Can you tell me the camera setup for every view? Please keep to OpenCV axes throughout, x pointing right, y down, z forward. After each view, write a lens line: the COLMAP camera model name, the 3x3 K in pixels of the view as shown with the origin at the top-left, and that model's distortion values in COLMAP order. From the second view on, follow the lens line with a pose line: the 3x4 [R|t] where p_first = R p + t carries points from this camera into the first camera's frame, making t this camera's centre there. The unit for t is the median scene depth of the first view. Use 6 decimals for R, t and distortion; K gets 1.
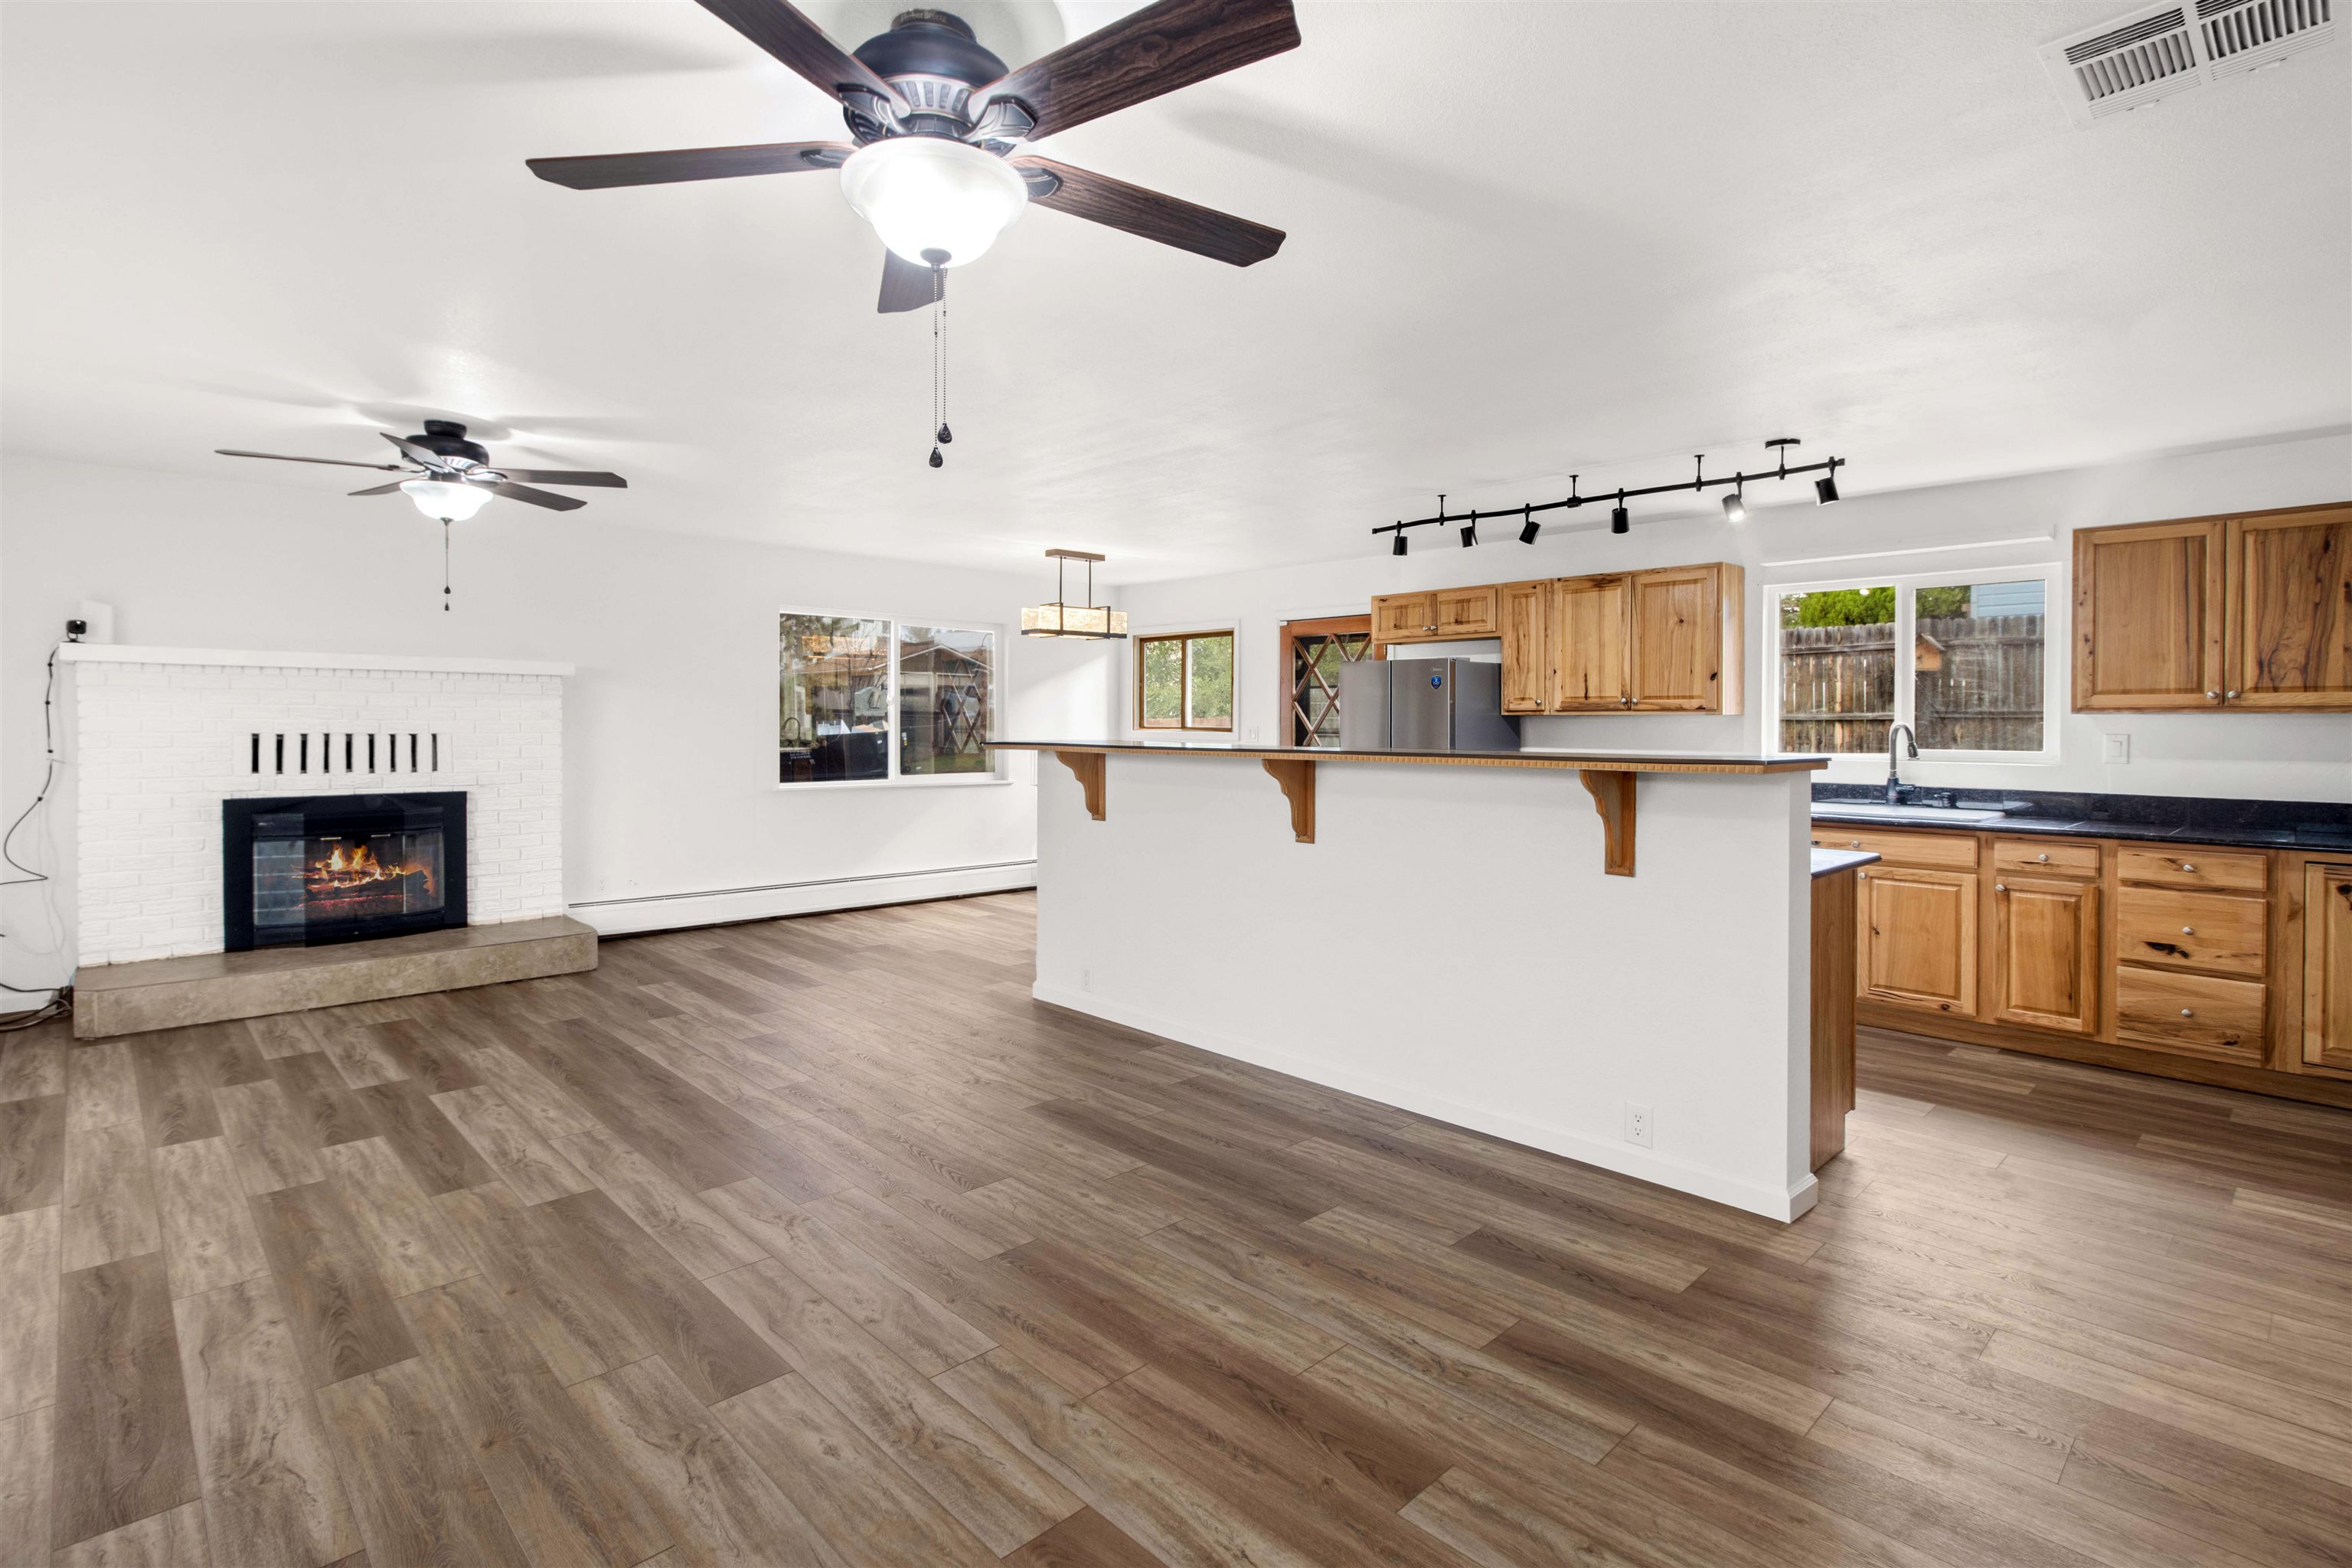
lens RADIAL K [[1121.9, 0, 1173.2], [0, 1121.9, 726.0], [0, 0, 1]] dist [-0.001755, 0.000159]
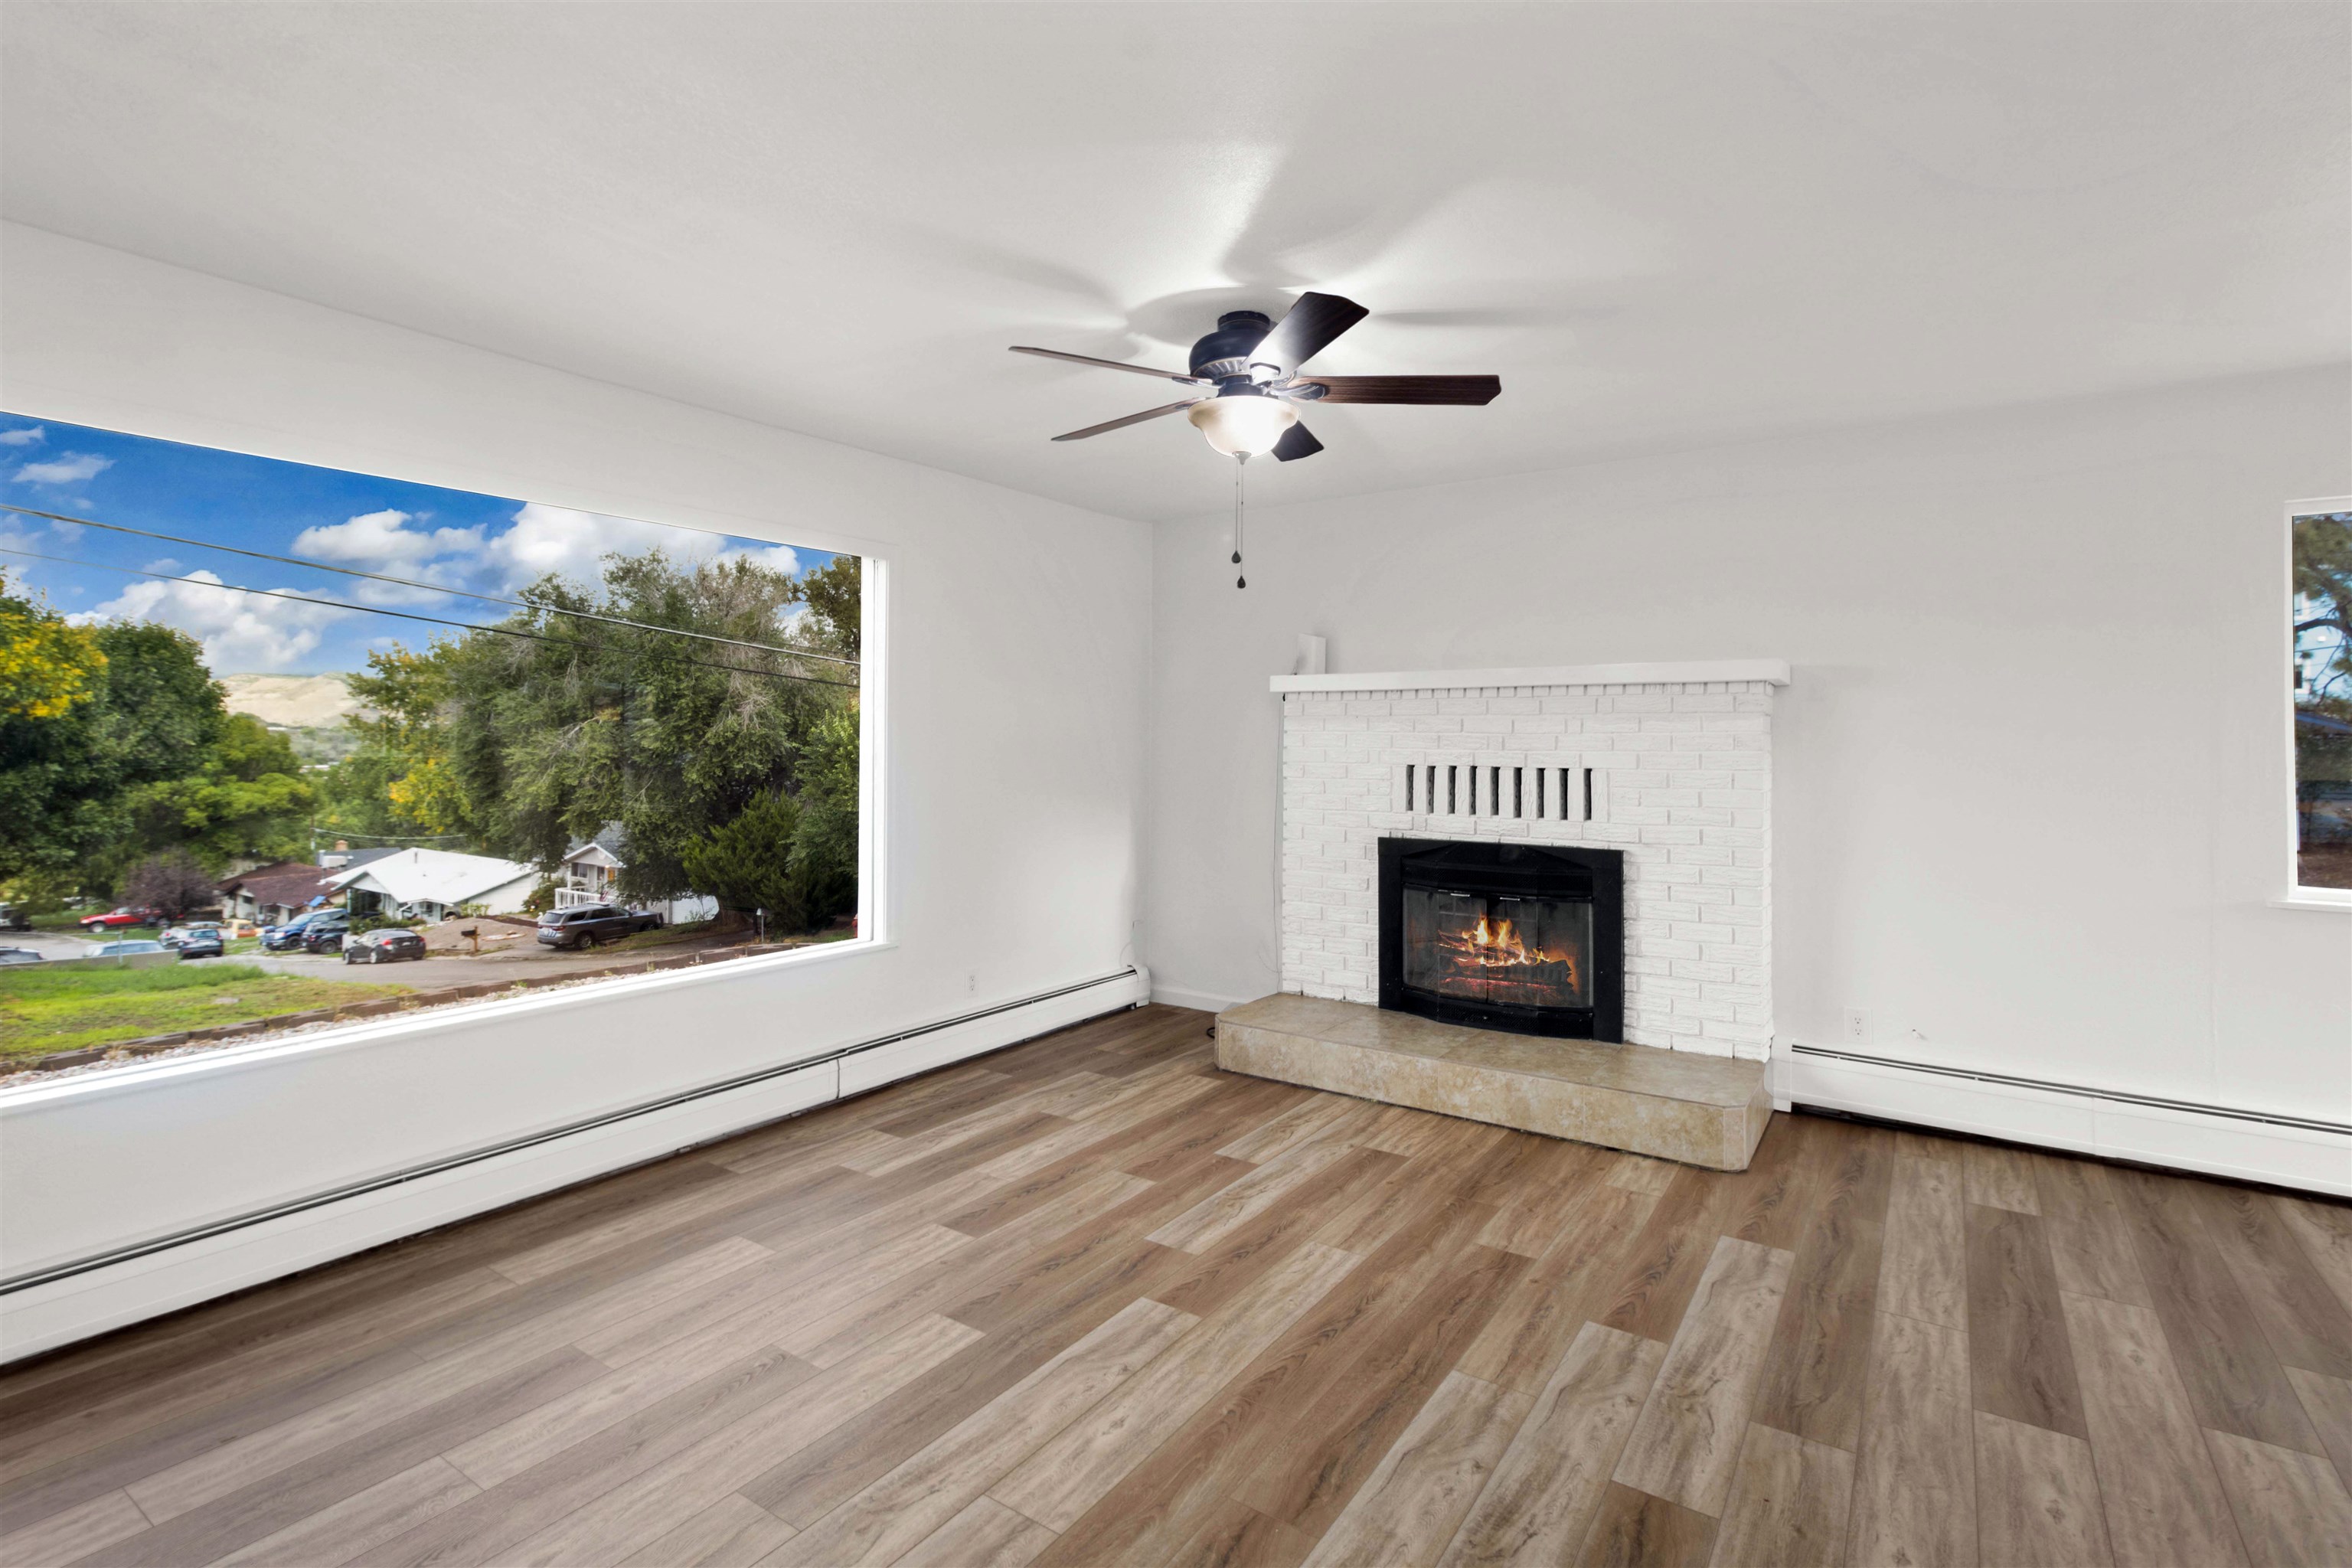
lens RADIAL K [[1121.9, 0, 1173.2], [0, 1121.9, 726.0], [0, 0, 1]] dist [-0.001755, 0.000159]
pose [[0.196832, -0.022378, -0.980182, 0.015720], [-0.007796, 0.999672, -0.024389, -0.001524], [0.980406, 0.012442, 0.196593, 0.826700]]
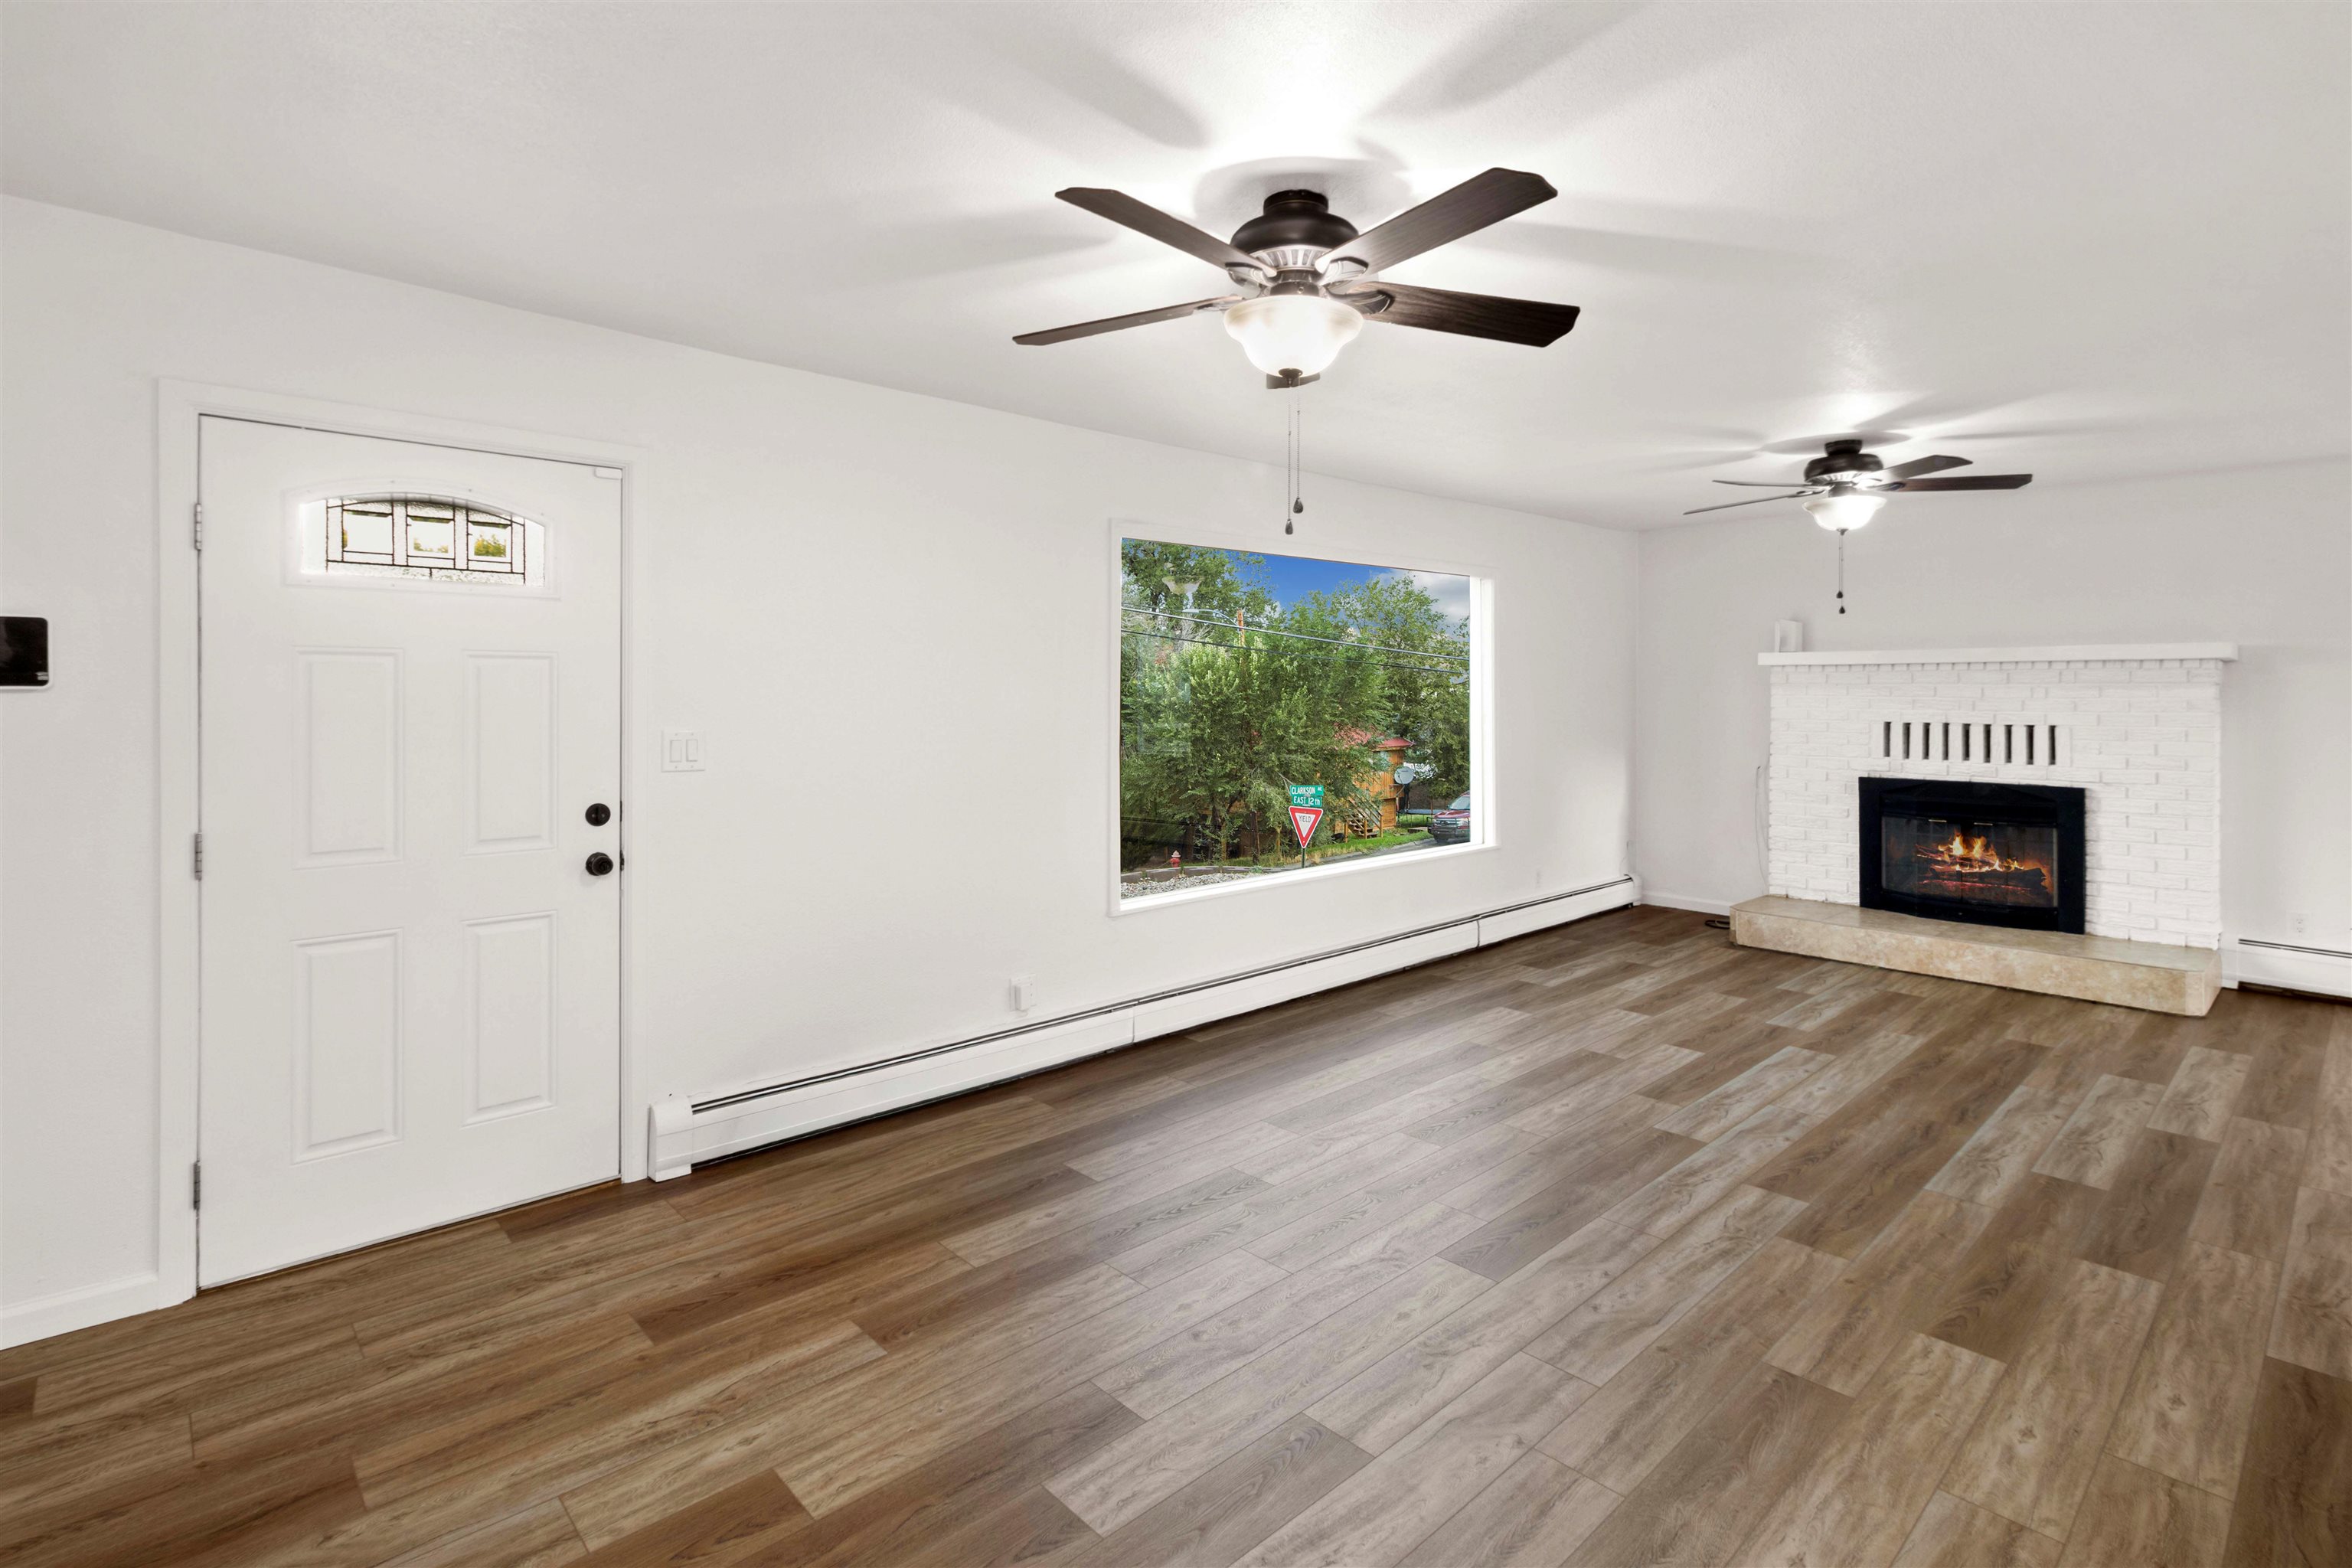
lens RADIAL K [[1135.7, 0, 1174.1], [0, 1135.7, 694.3], [0, 0, 1]] dist [0.002346, -0.000365]
pose [[-0.022279, -0.005133, -0.999739, 0.469575], [-0.005221, 0.999974, -0.005018, -0.015651], [0.999738, 0.005108, -0.022305, 0.377971]]
